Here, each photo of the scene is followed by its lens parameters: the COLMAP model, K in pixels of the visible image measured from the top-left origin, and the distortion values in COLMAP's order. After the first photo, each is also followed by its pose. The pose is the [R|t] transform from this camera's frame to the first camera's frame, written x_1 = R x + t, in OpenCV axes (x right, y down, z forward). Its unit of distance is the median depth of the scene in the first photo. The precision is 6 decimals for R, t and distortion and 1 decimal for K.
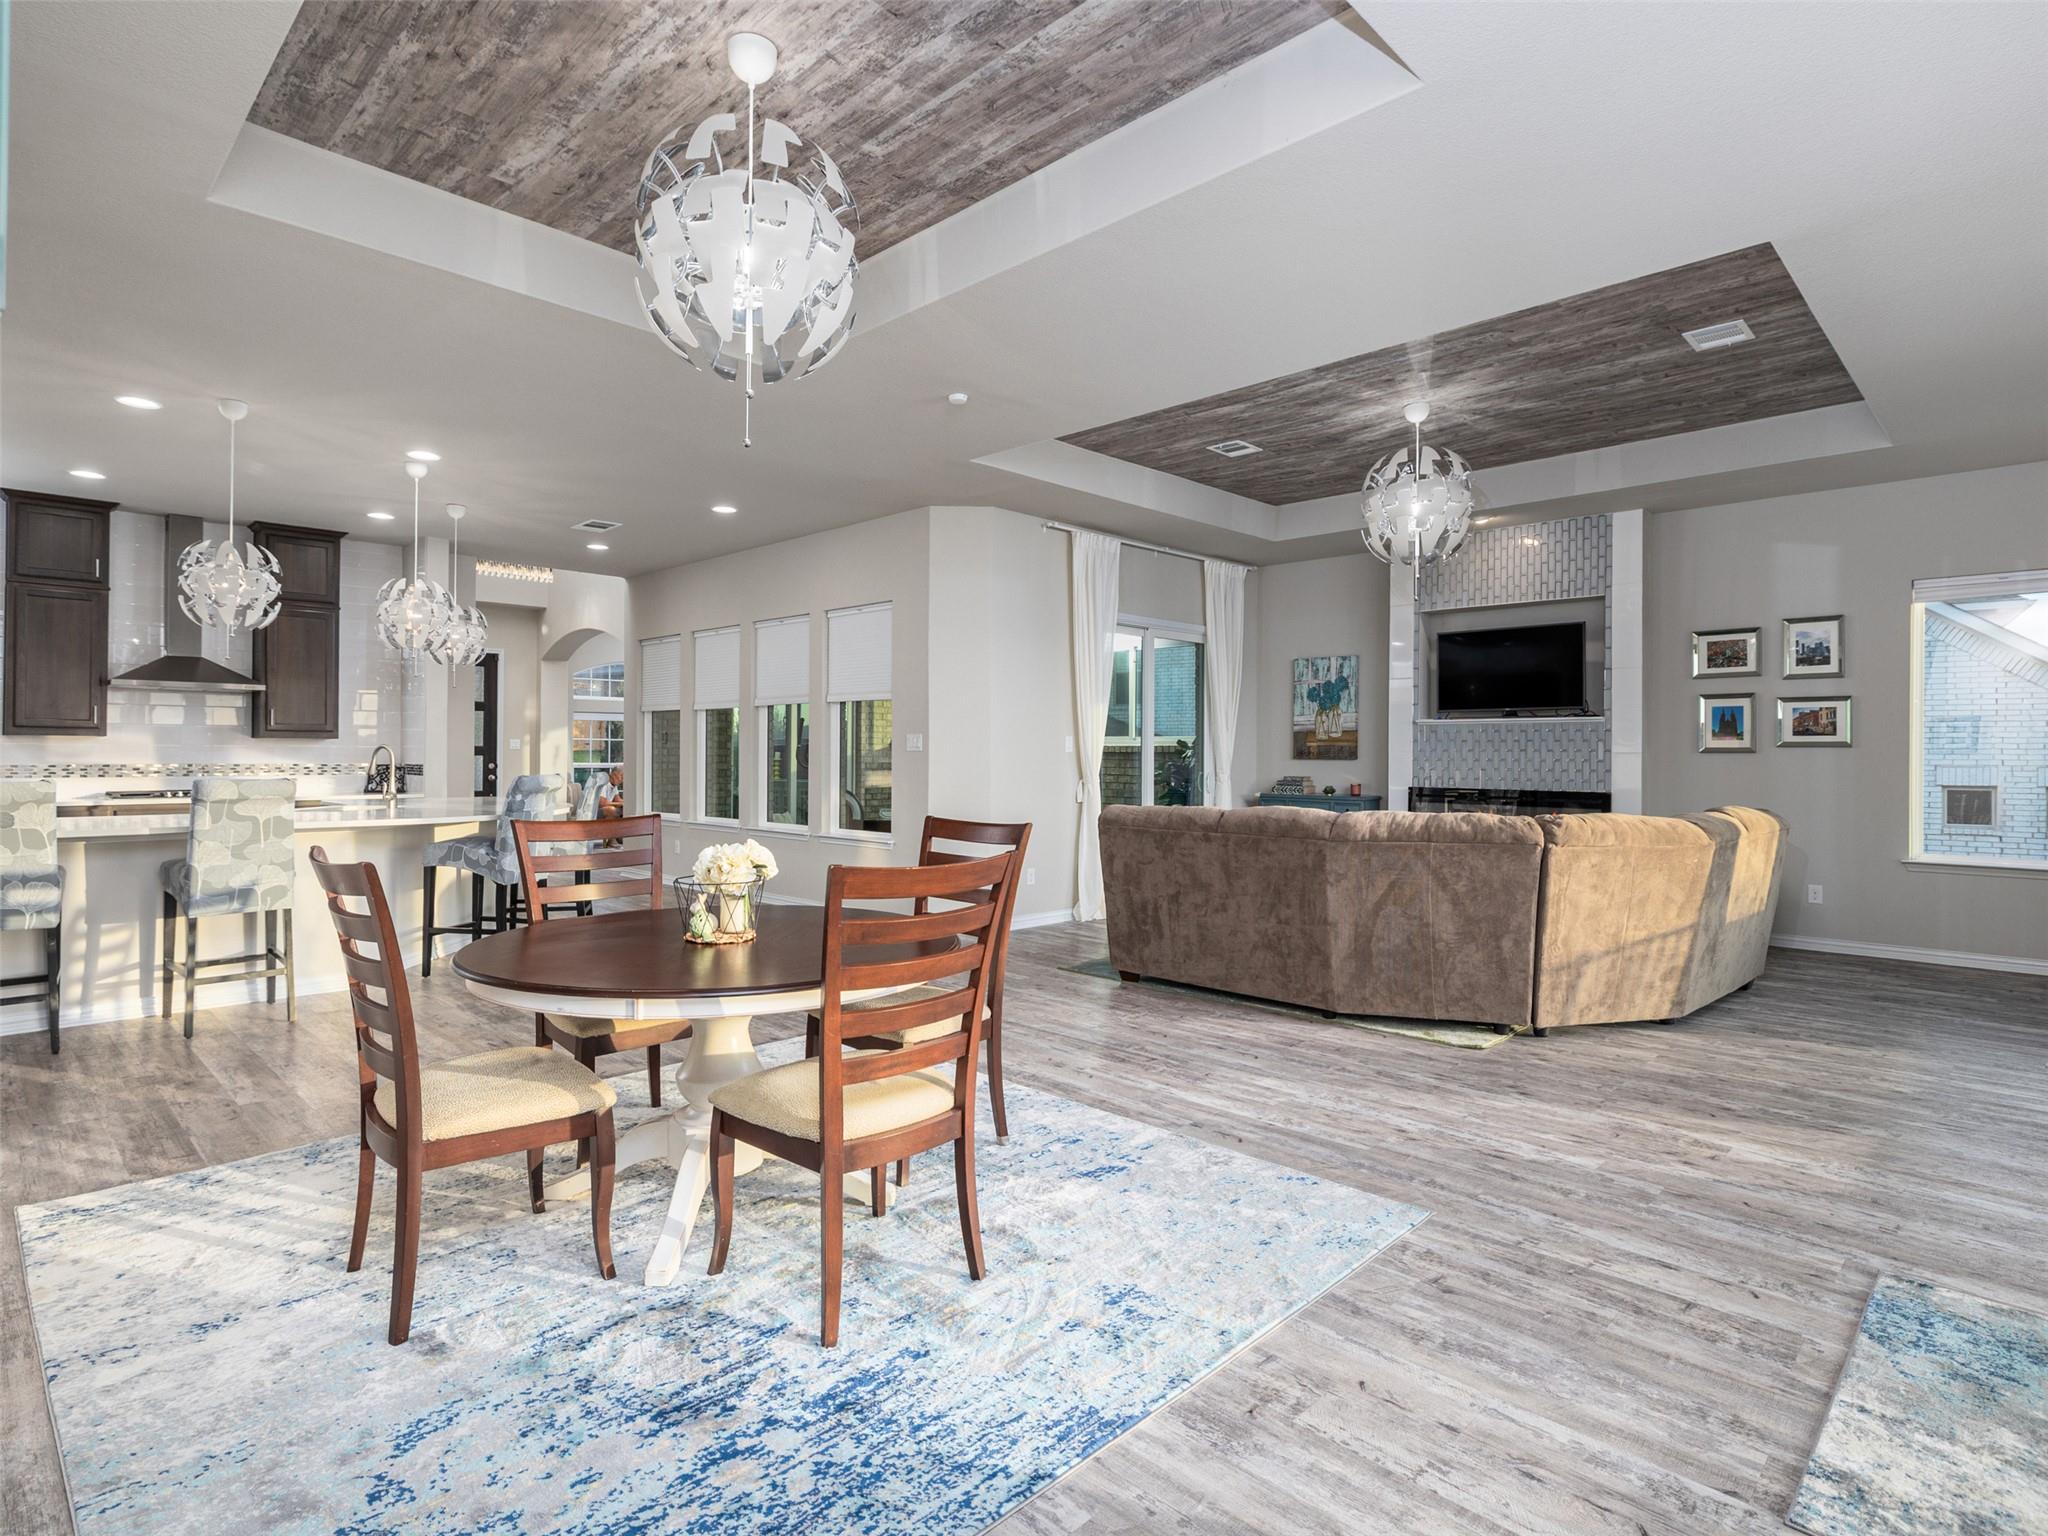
lens RADIAL K [[1063.8, 0, 1024.0], [0, 1063.8, 768.0], [0, 0, 1]] dist [0.001577, 0.000192]
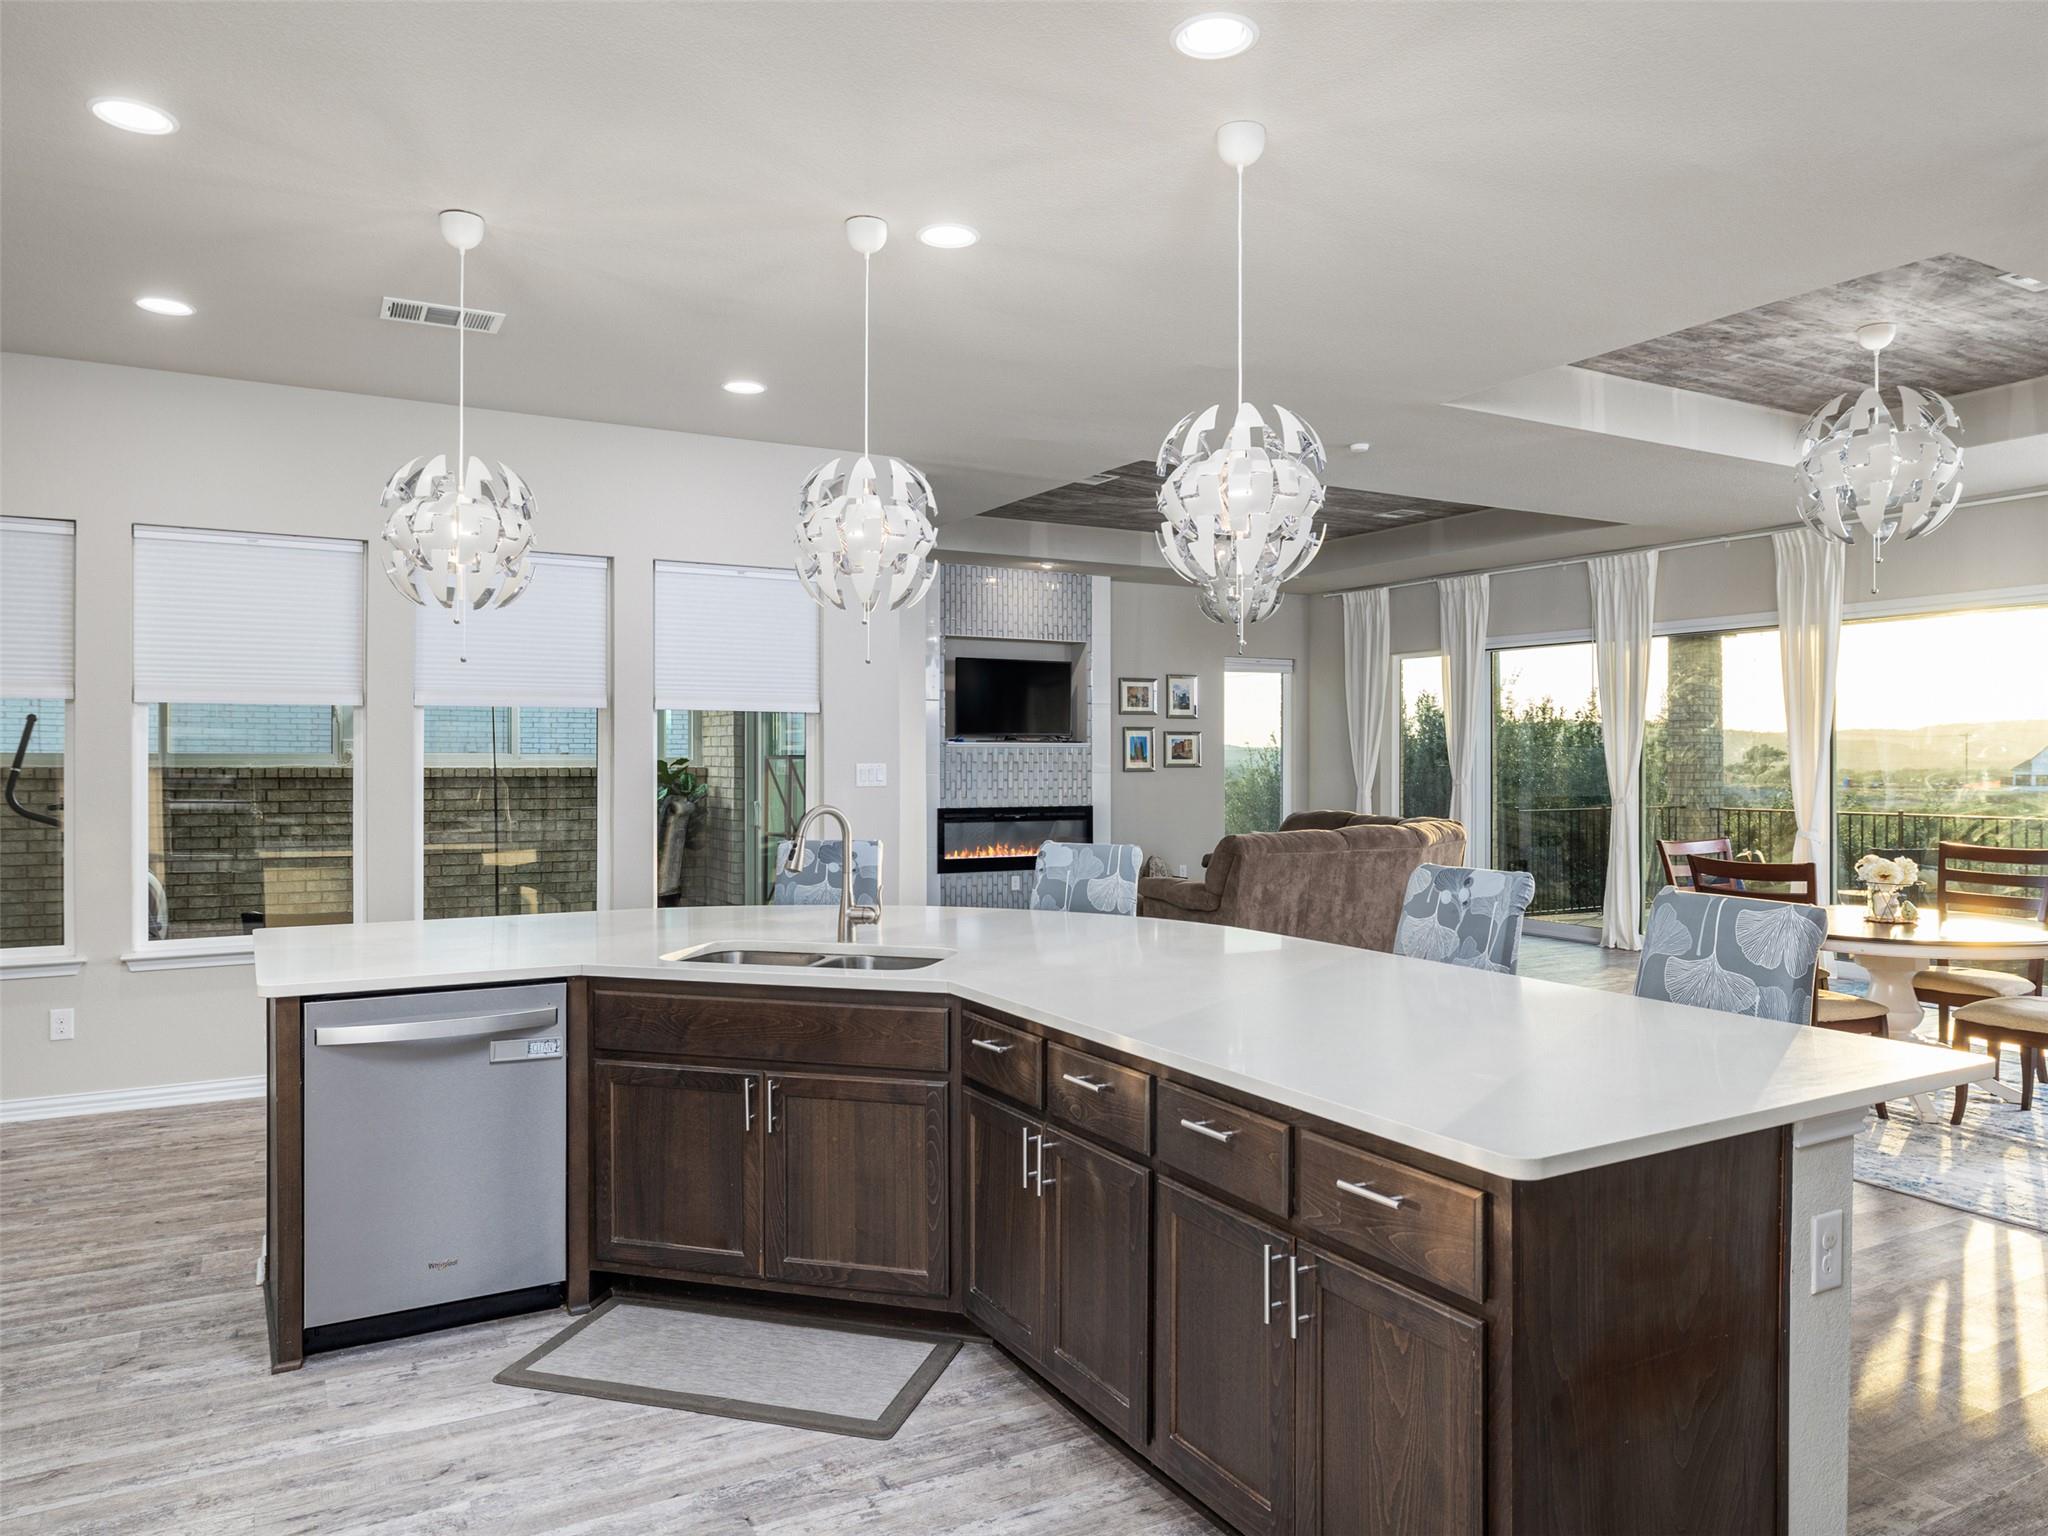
lens RADIAL K [[1383.8, 0, 1024.0], [0, 1383.8, 768.0], [0, 0, 1]] dist [-0.000291, -0.000271]
pose [[0.276186, -0.012940, 0.961017, -1.054178], [0.011603, 0.999881, 0.010129, -0.039753], [-0.961034, 0.008353, 0.276303, 0.693977]]
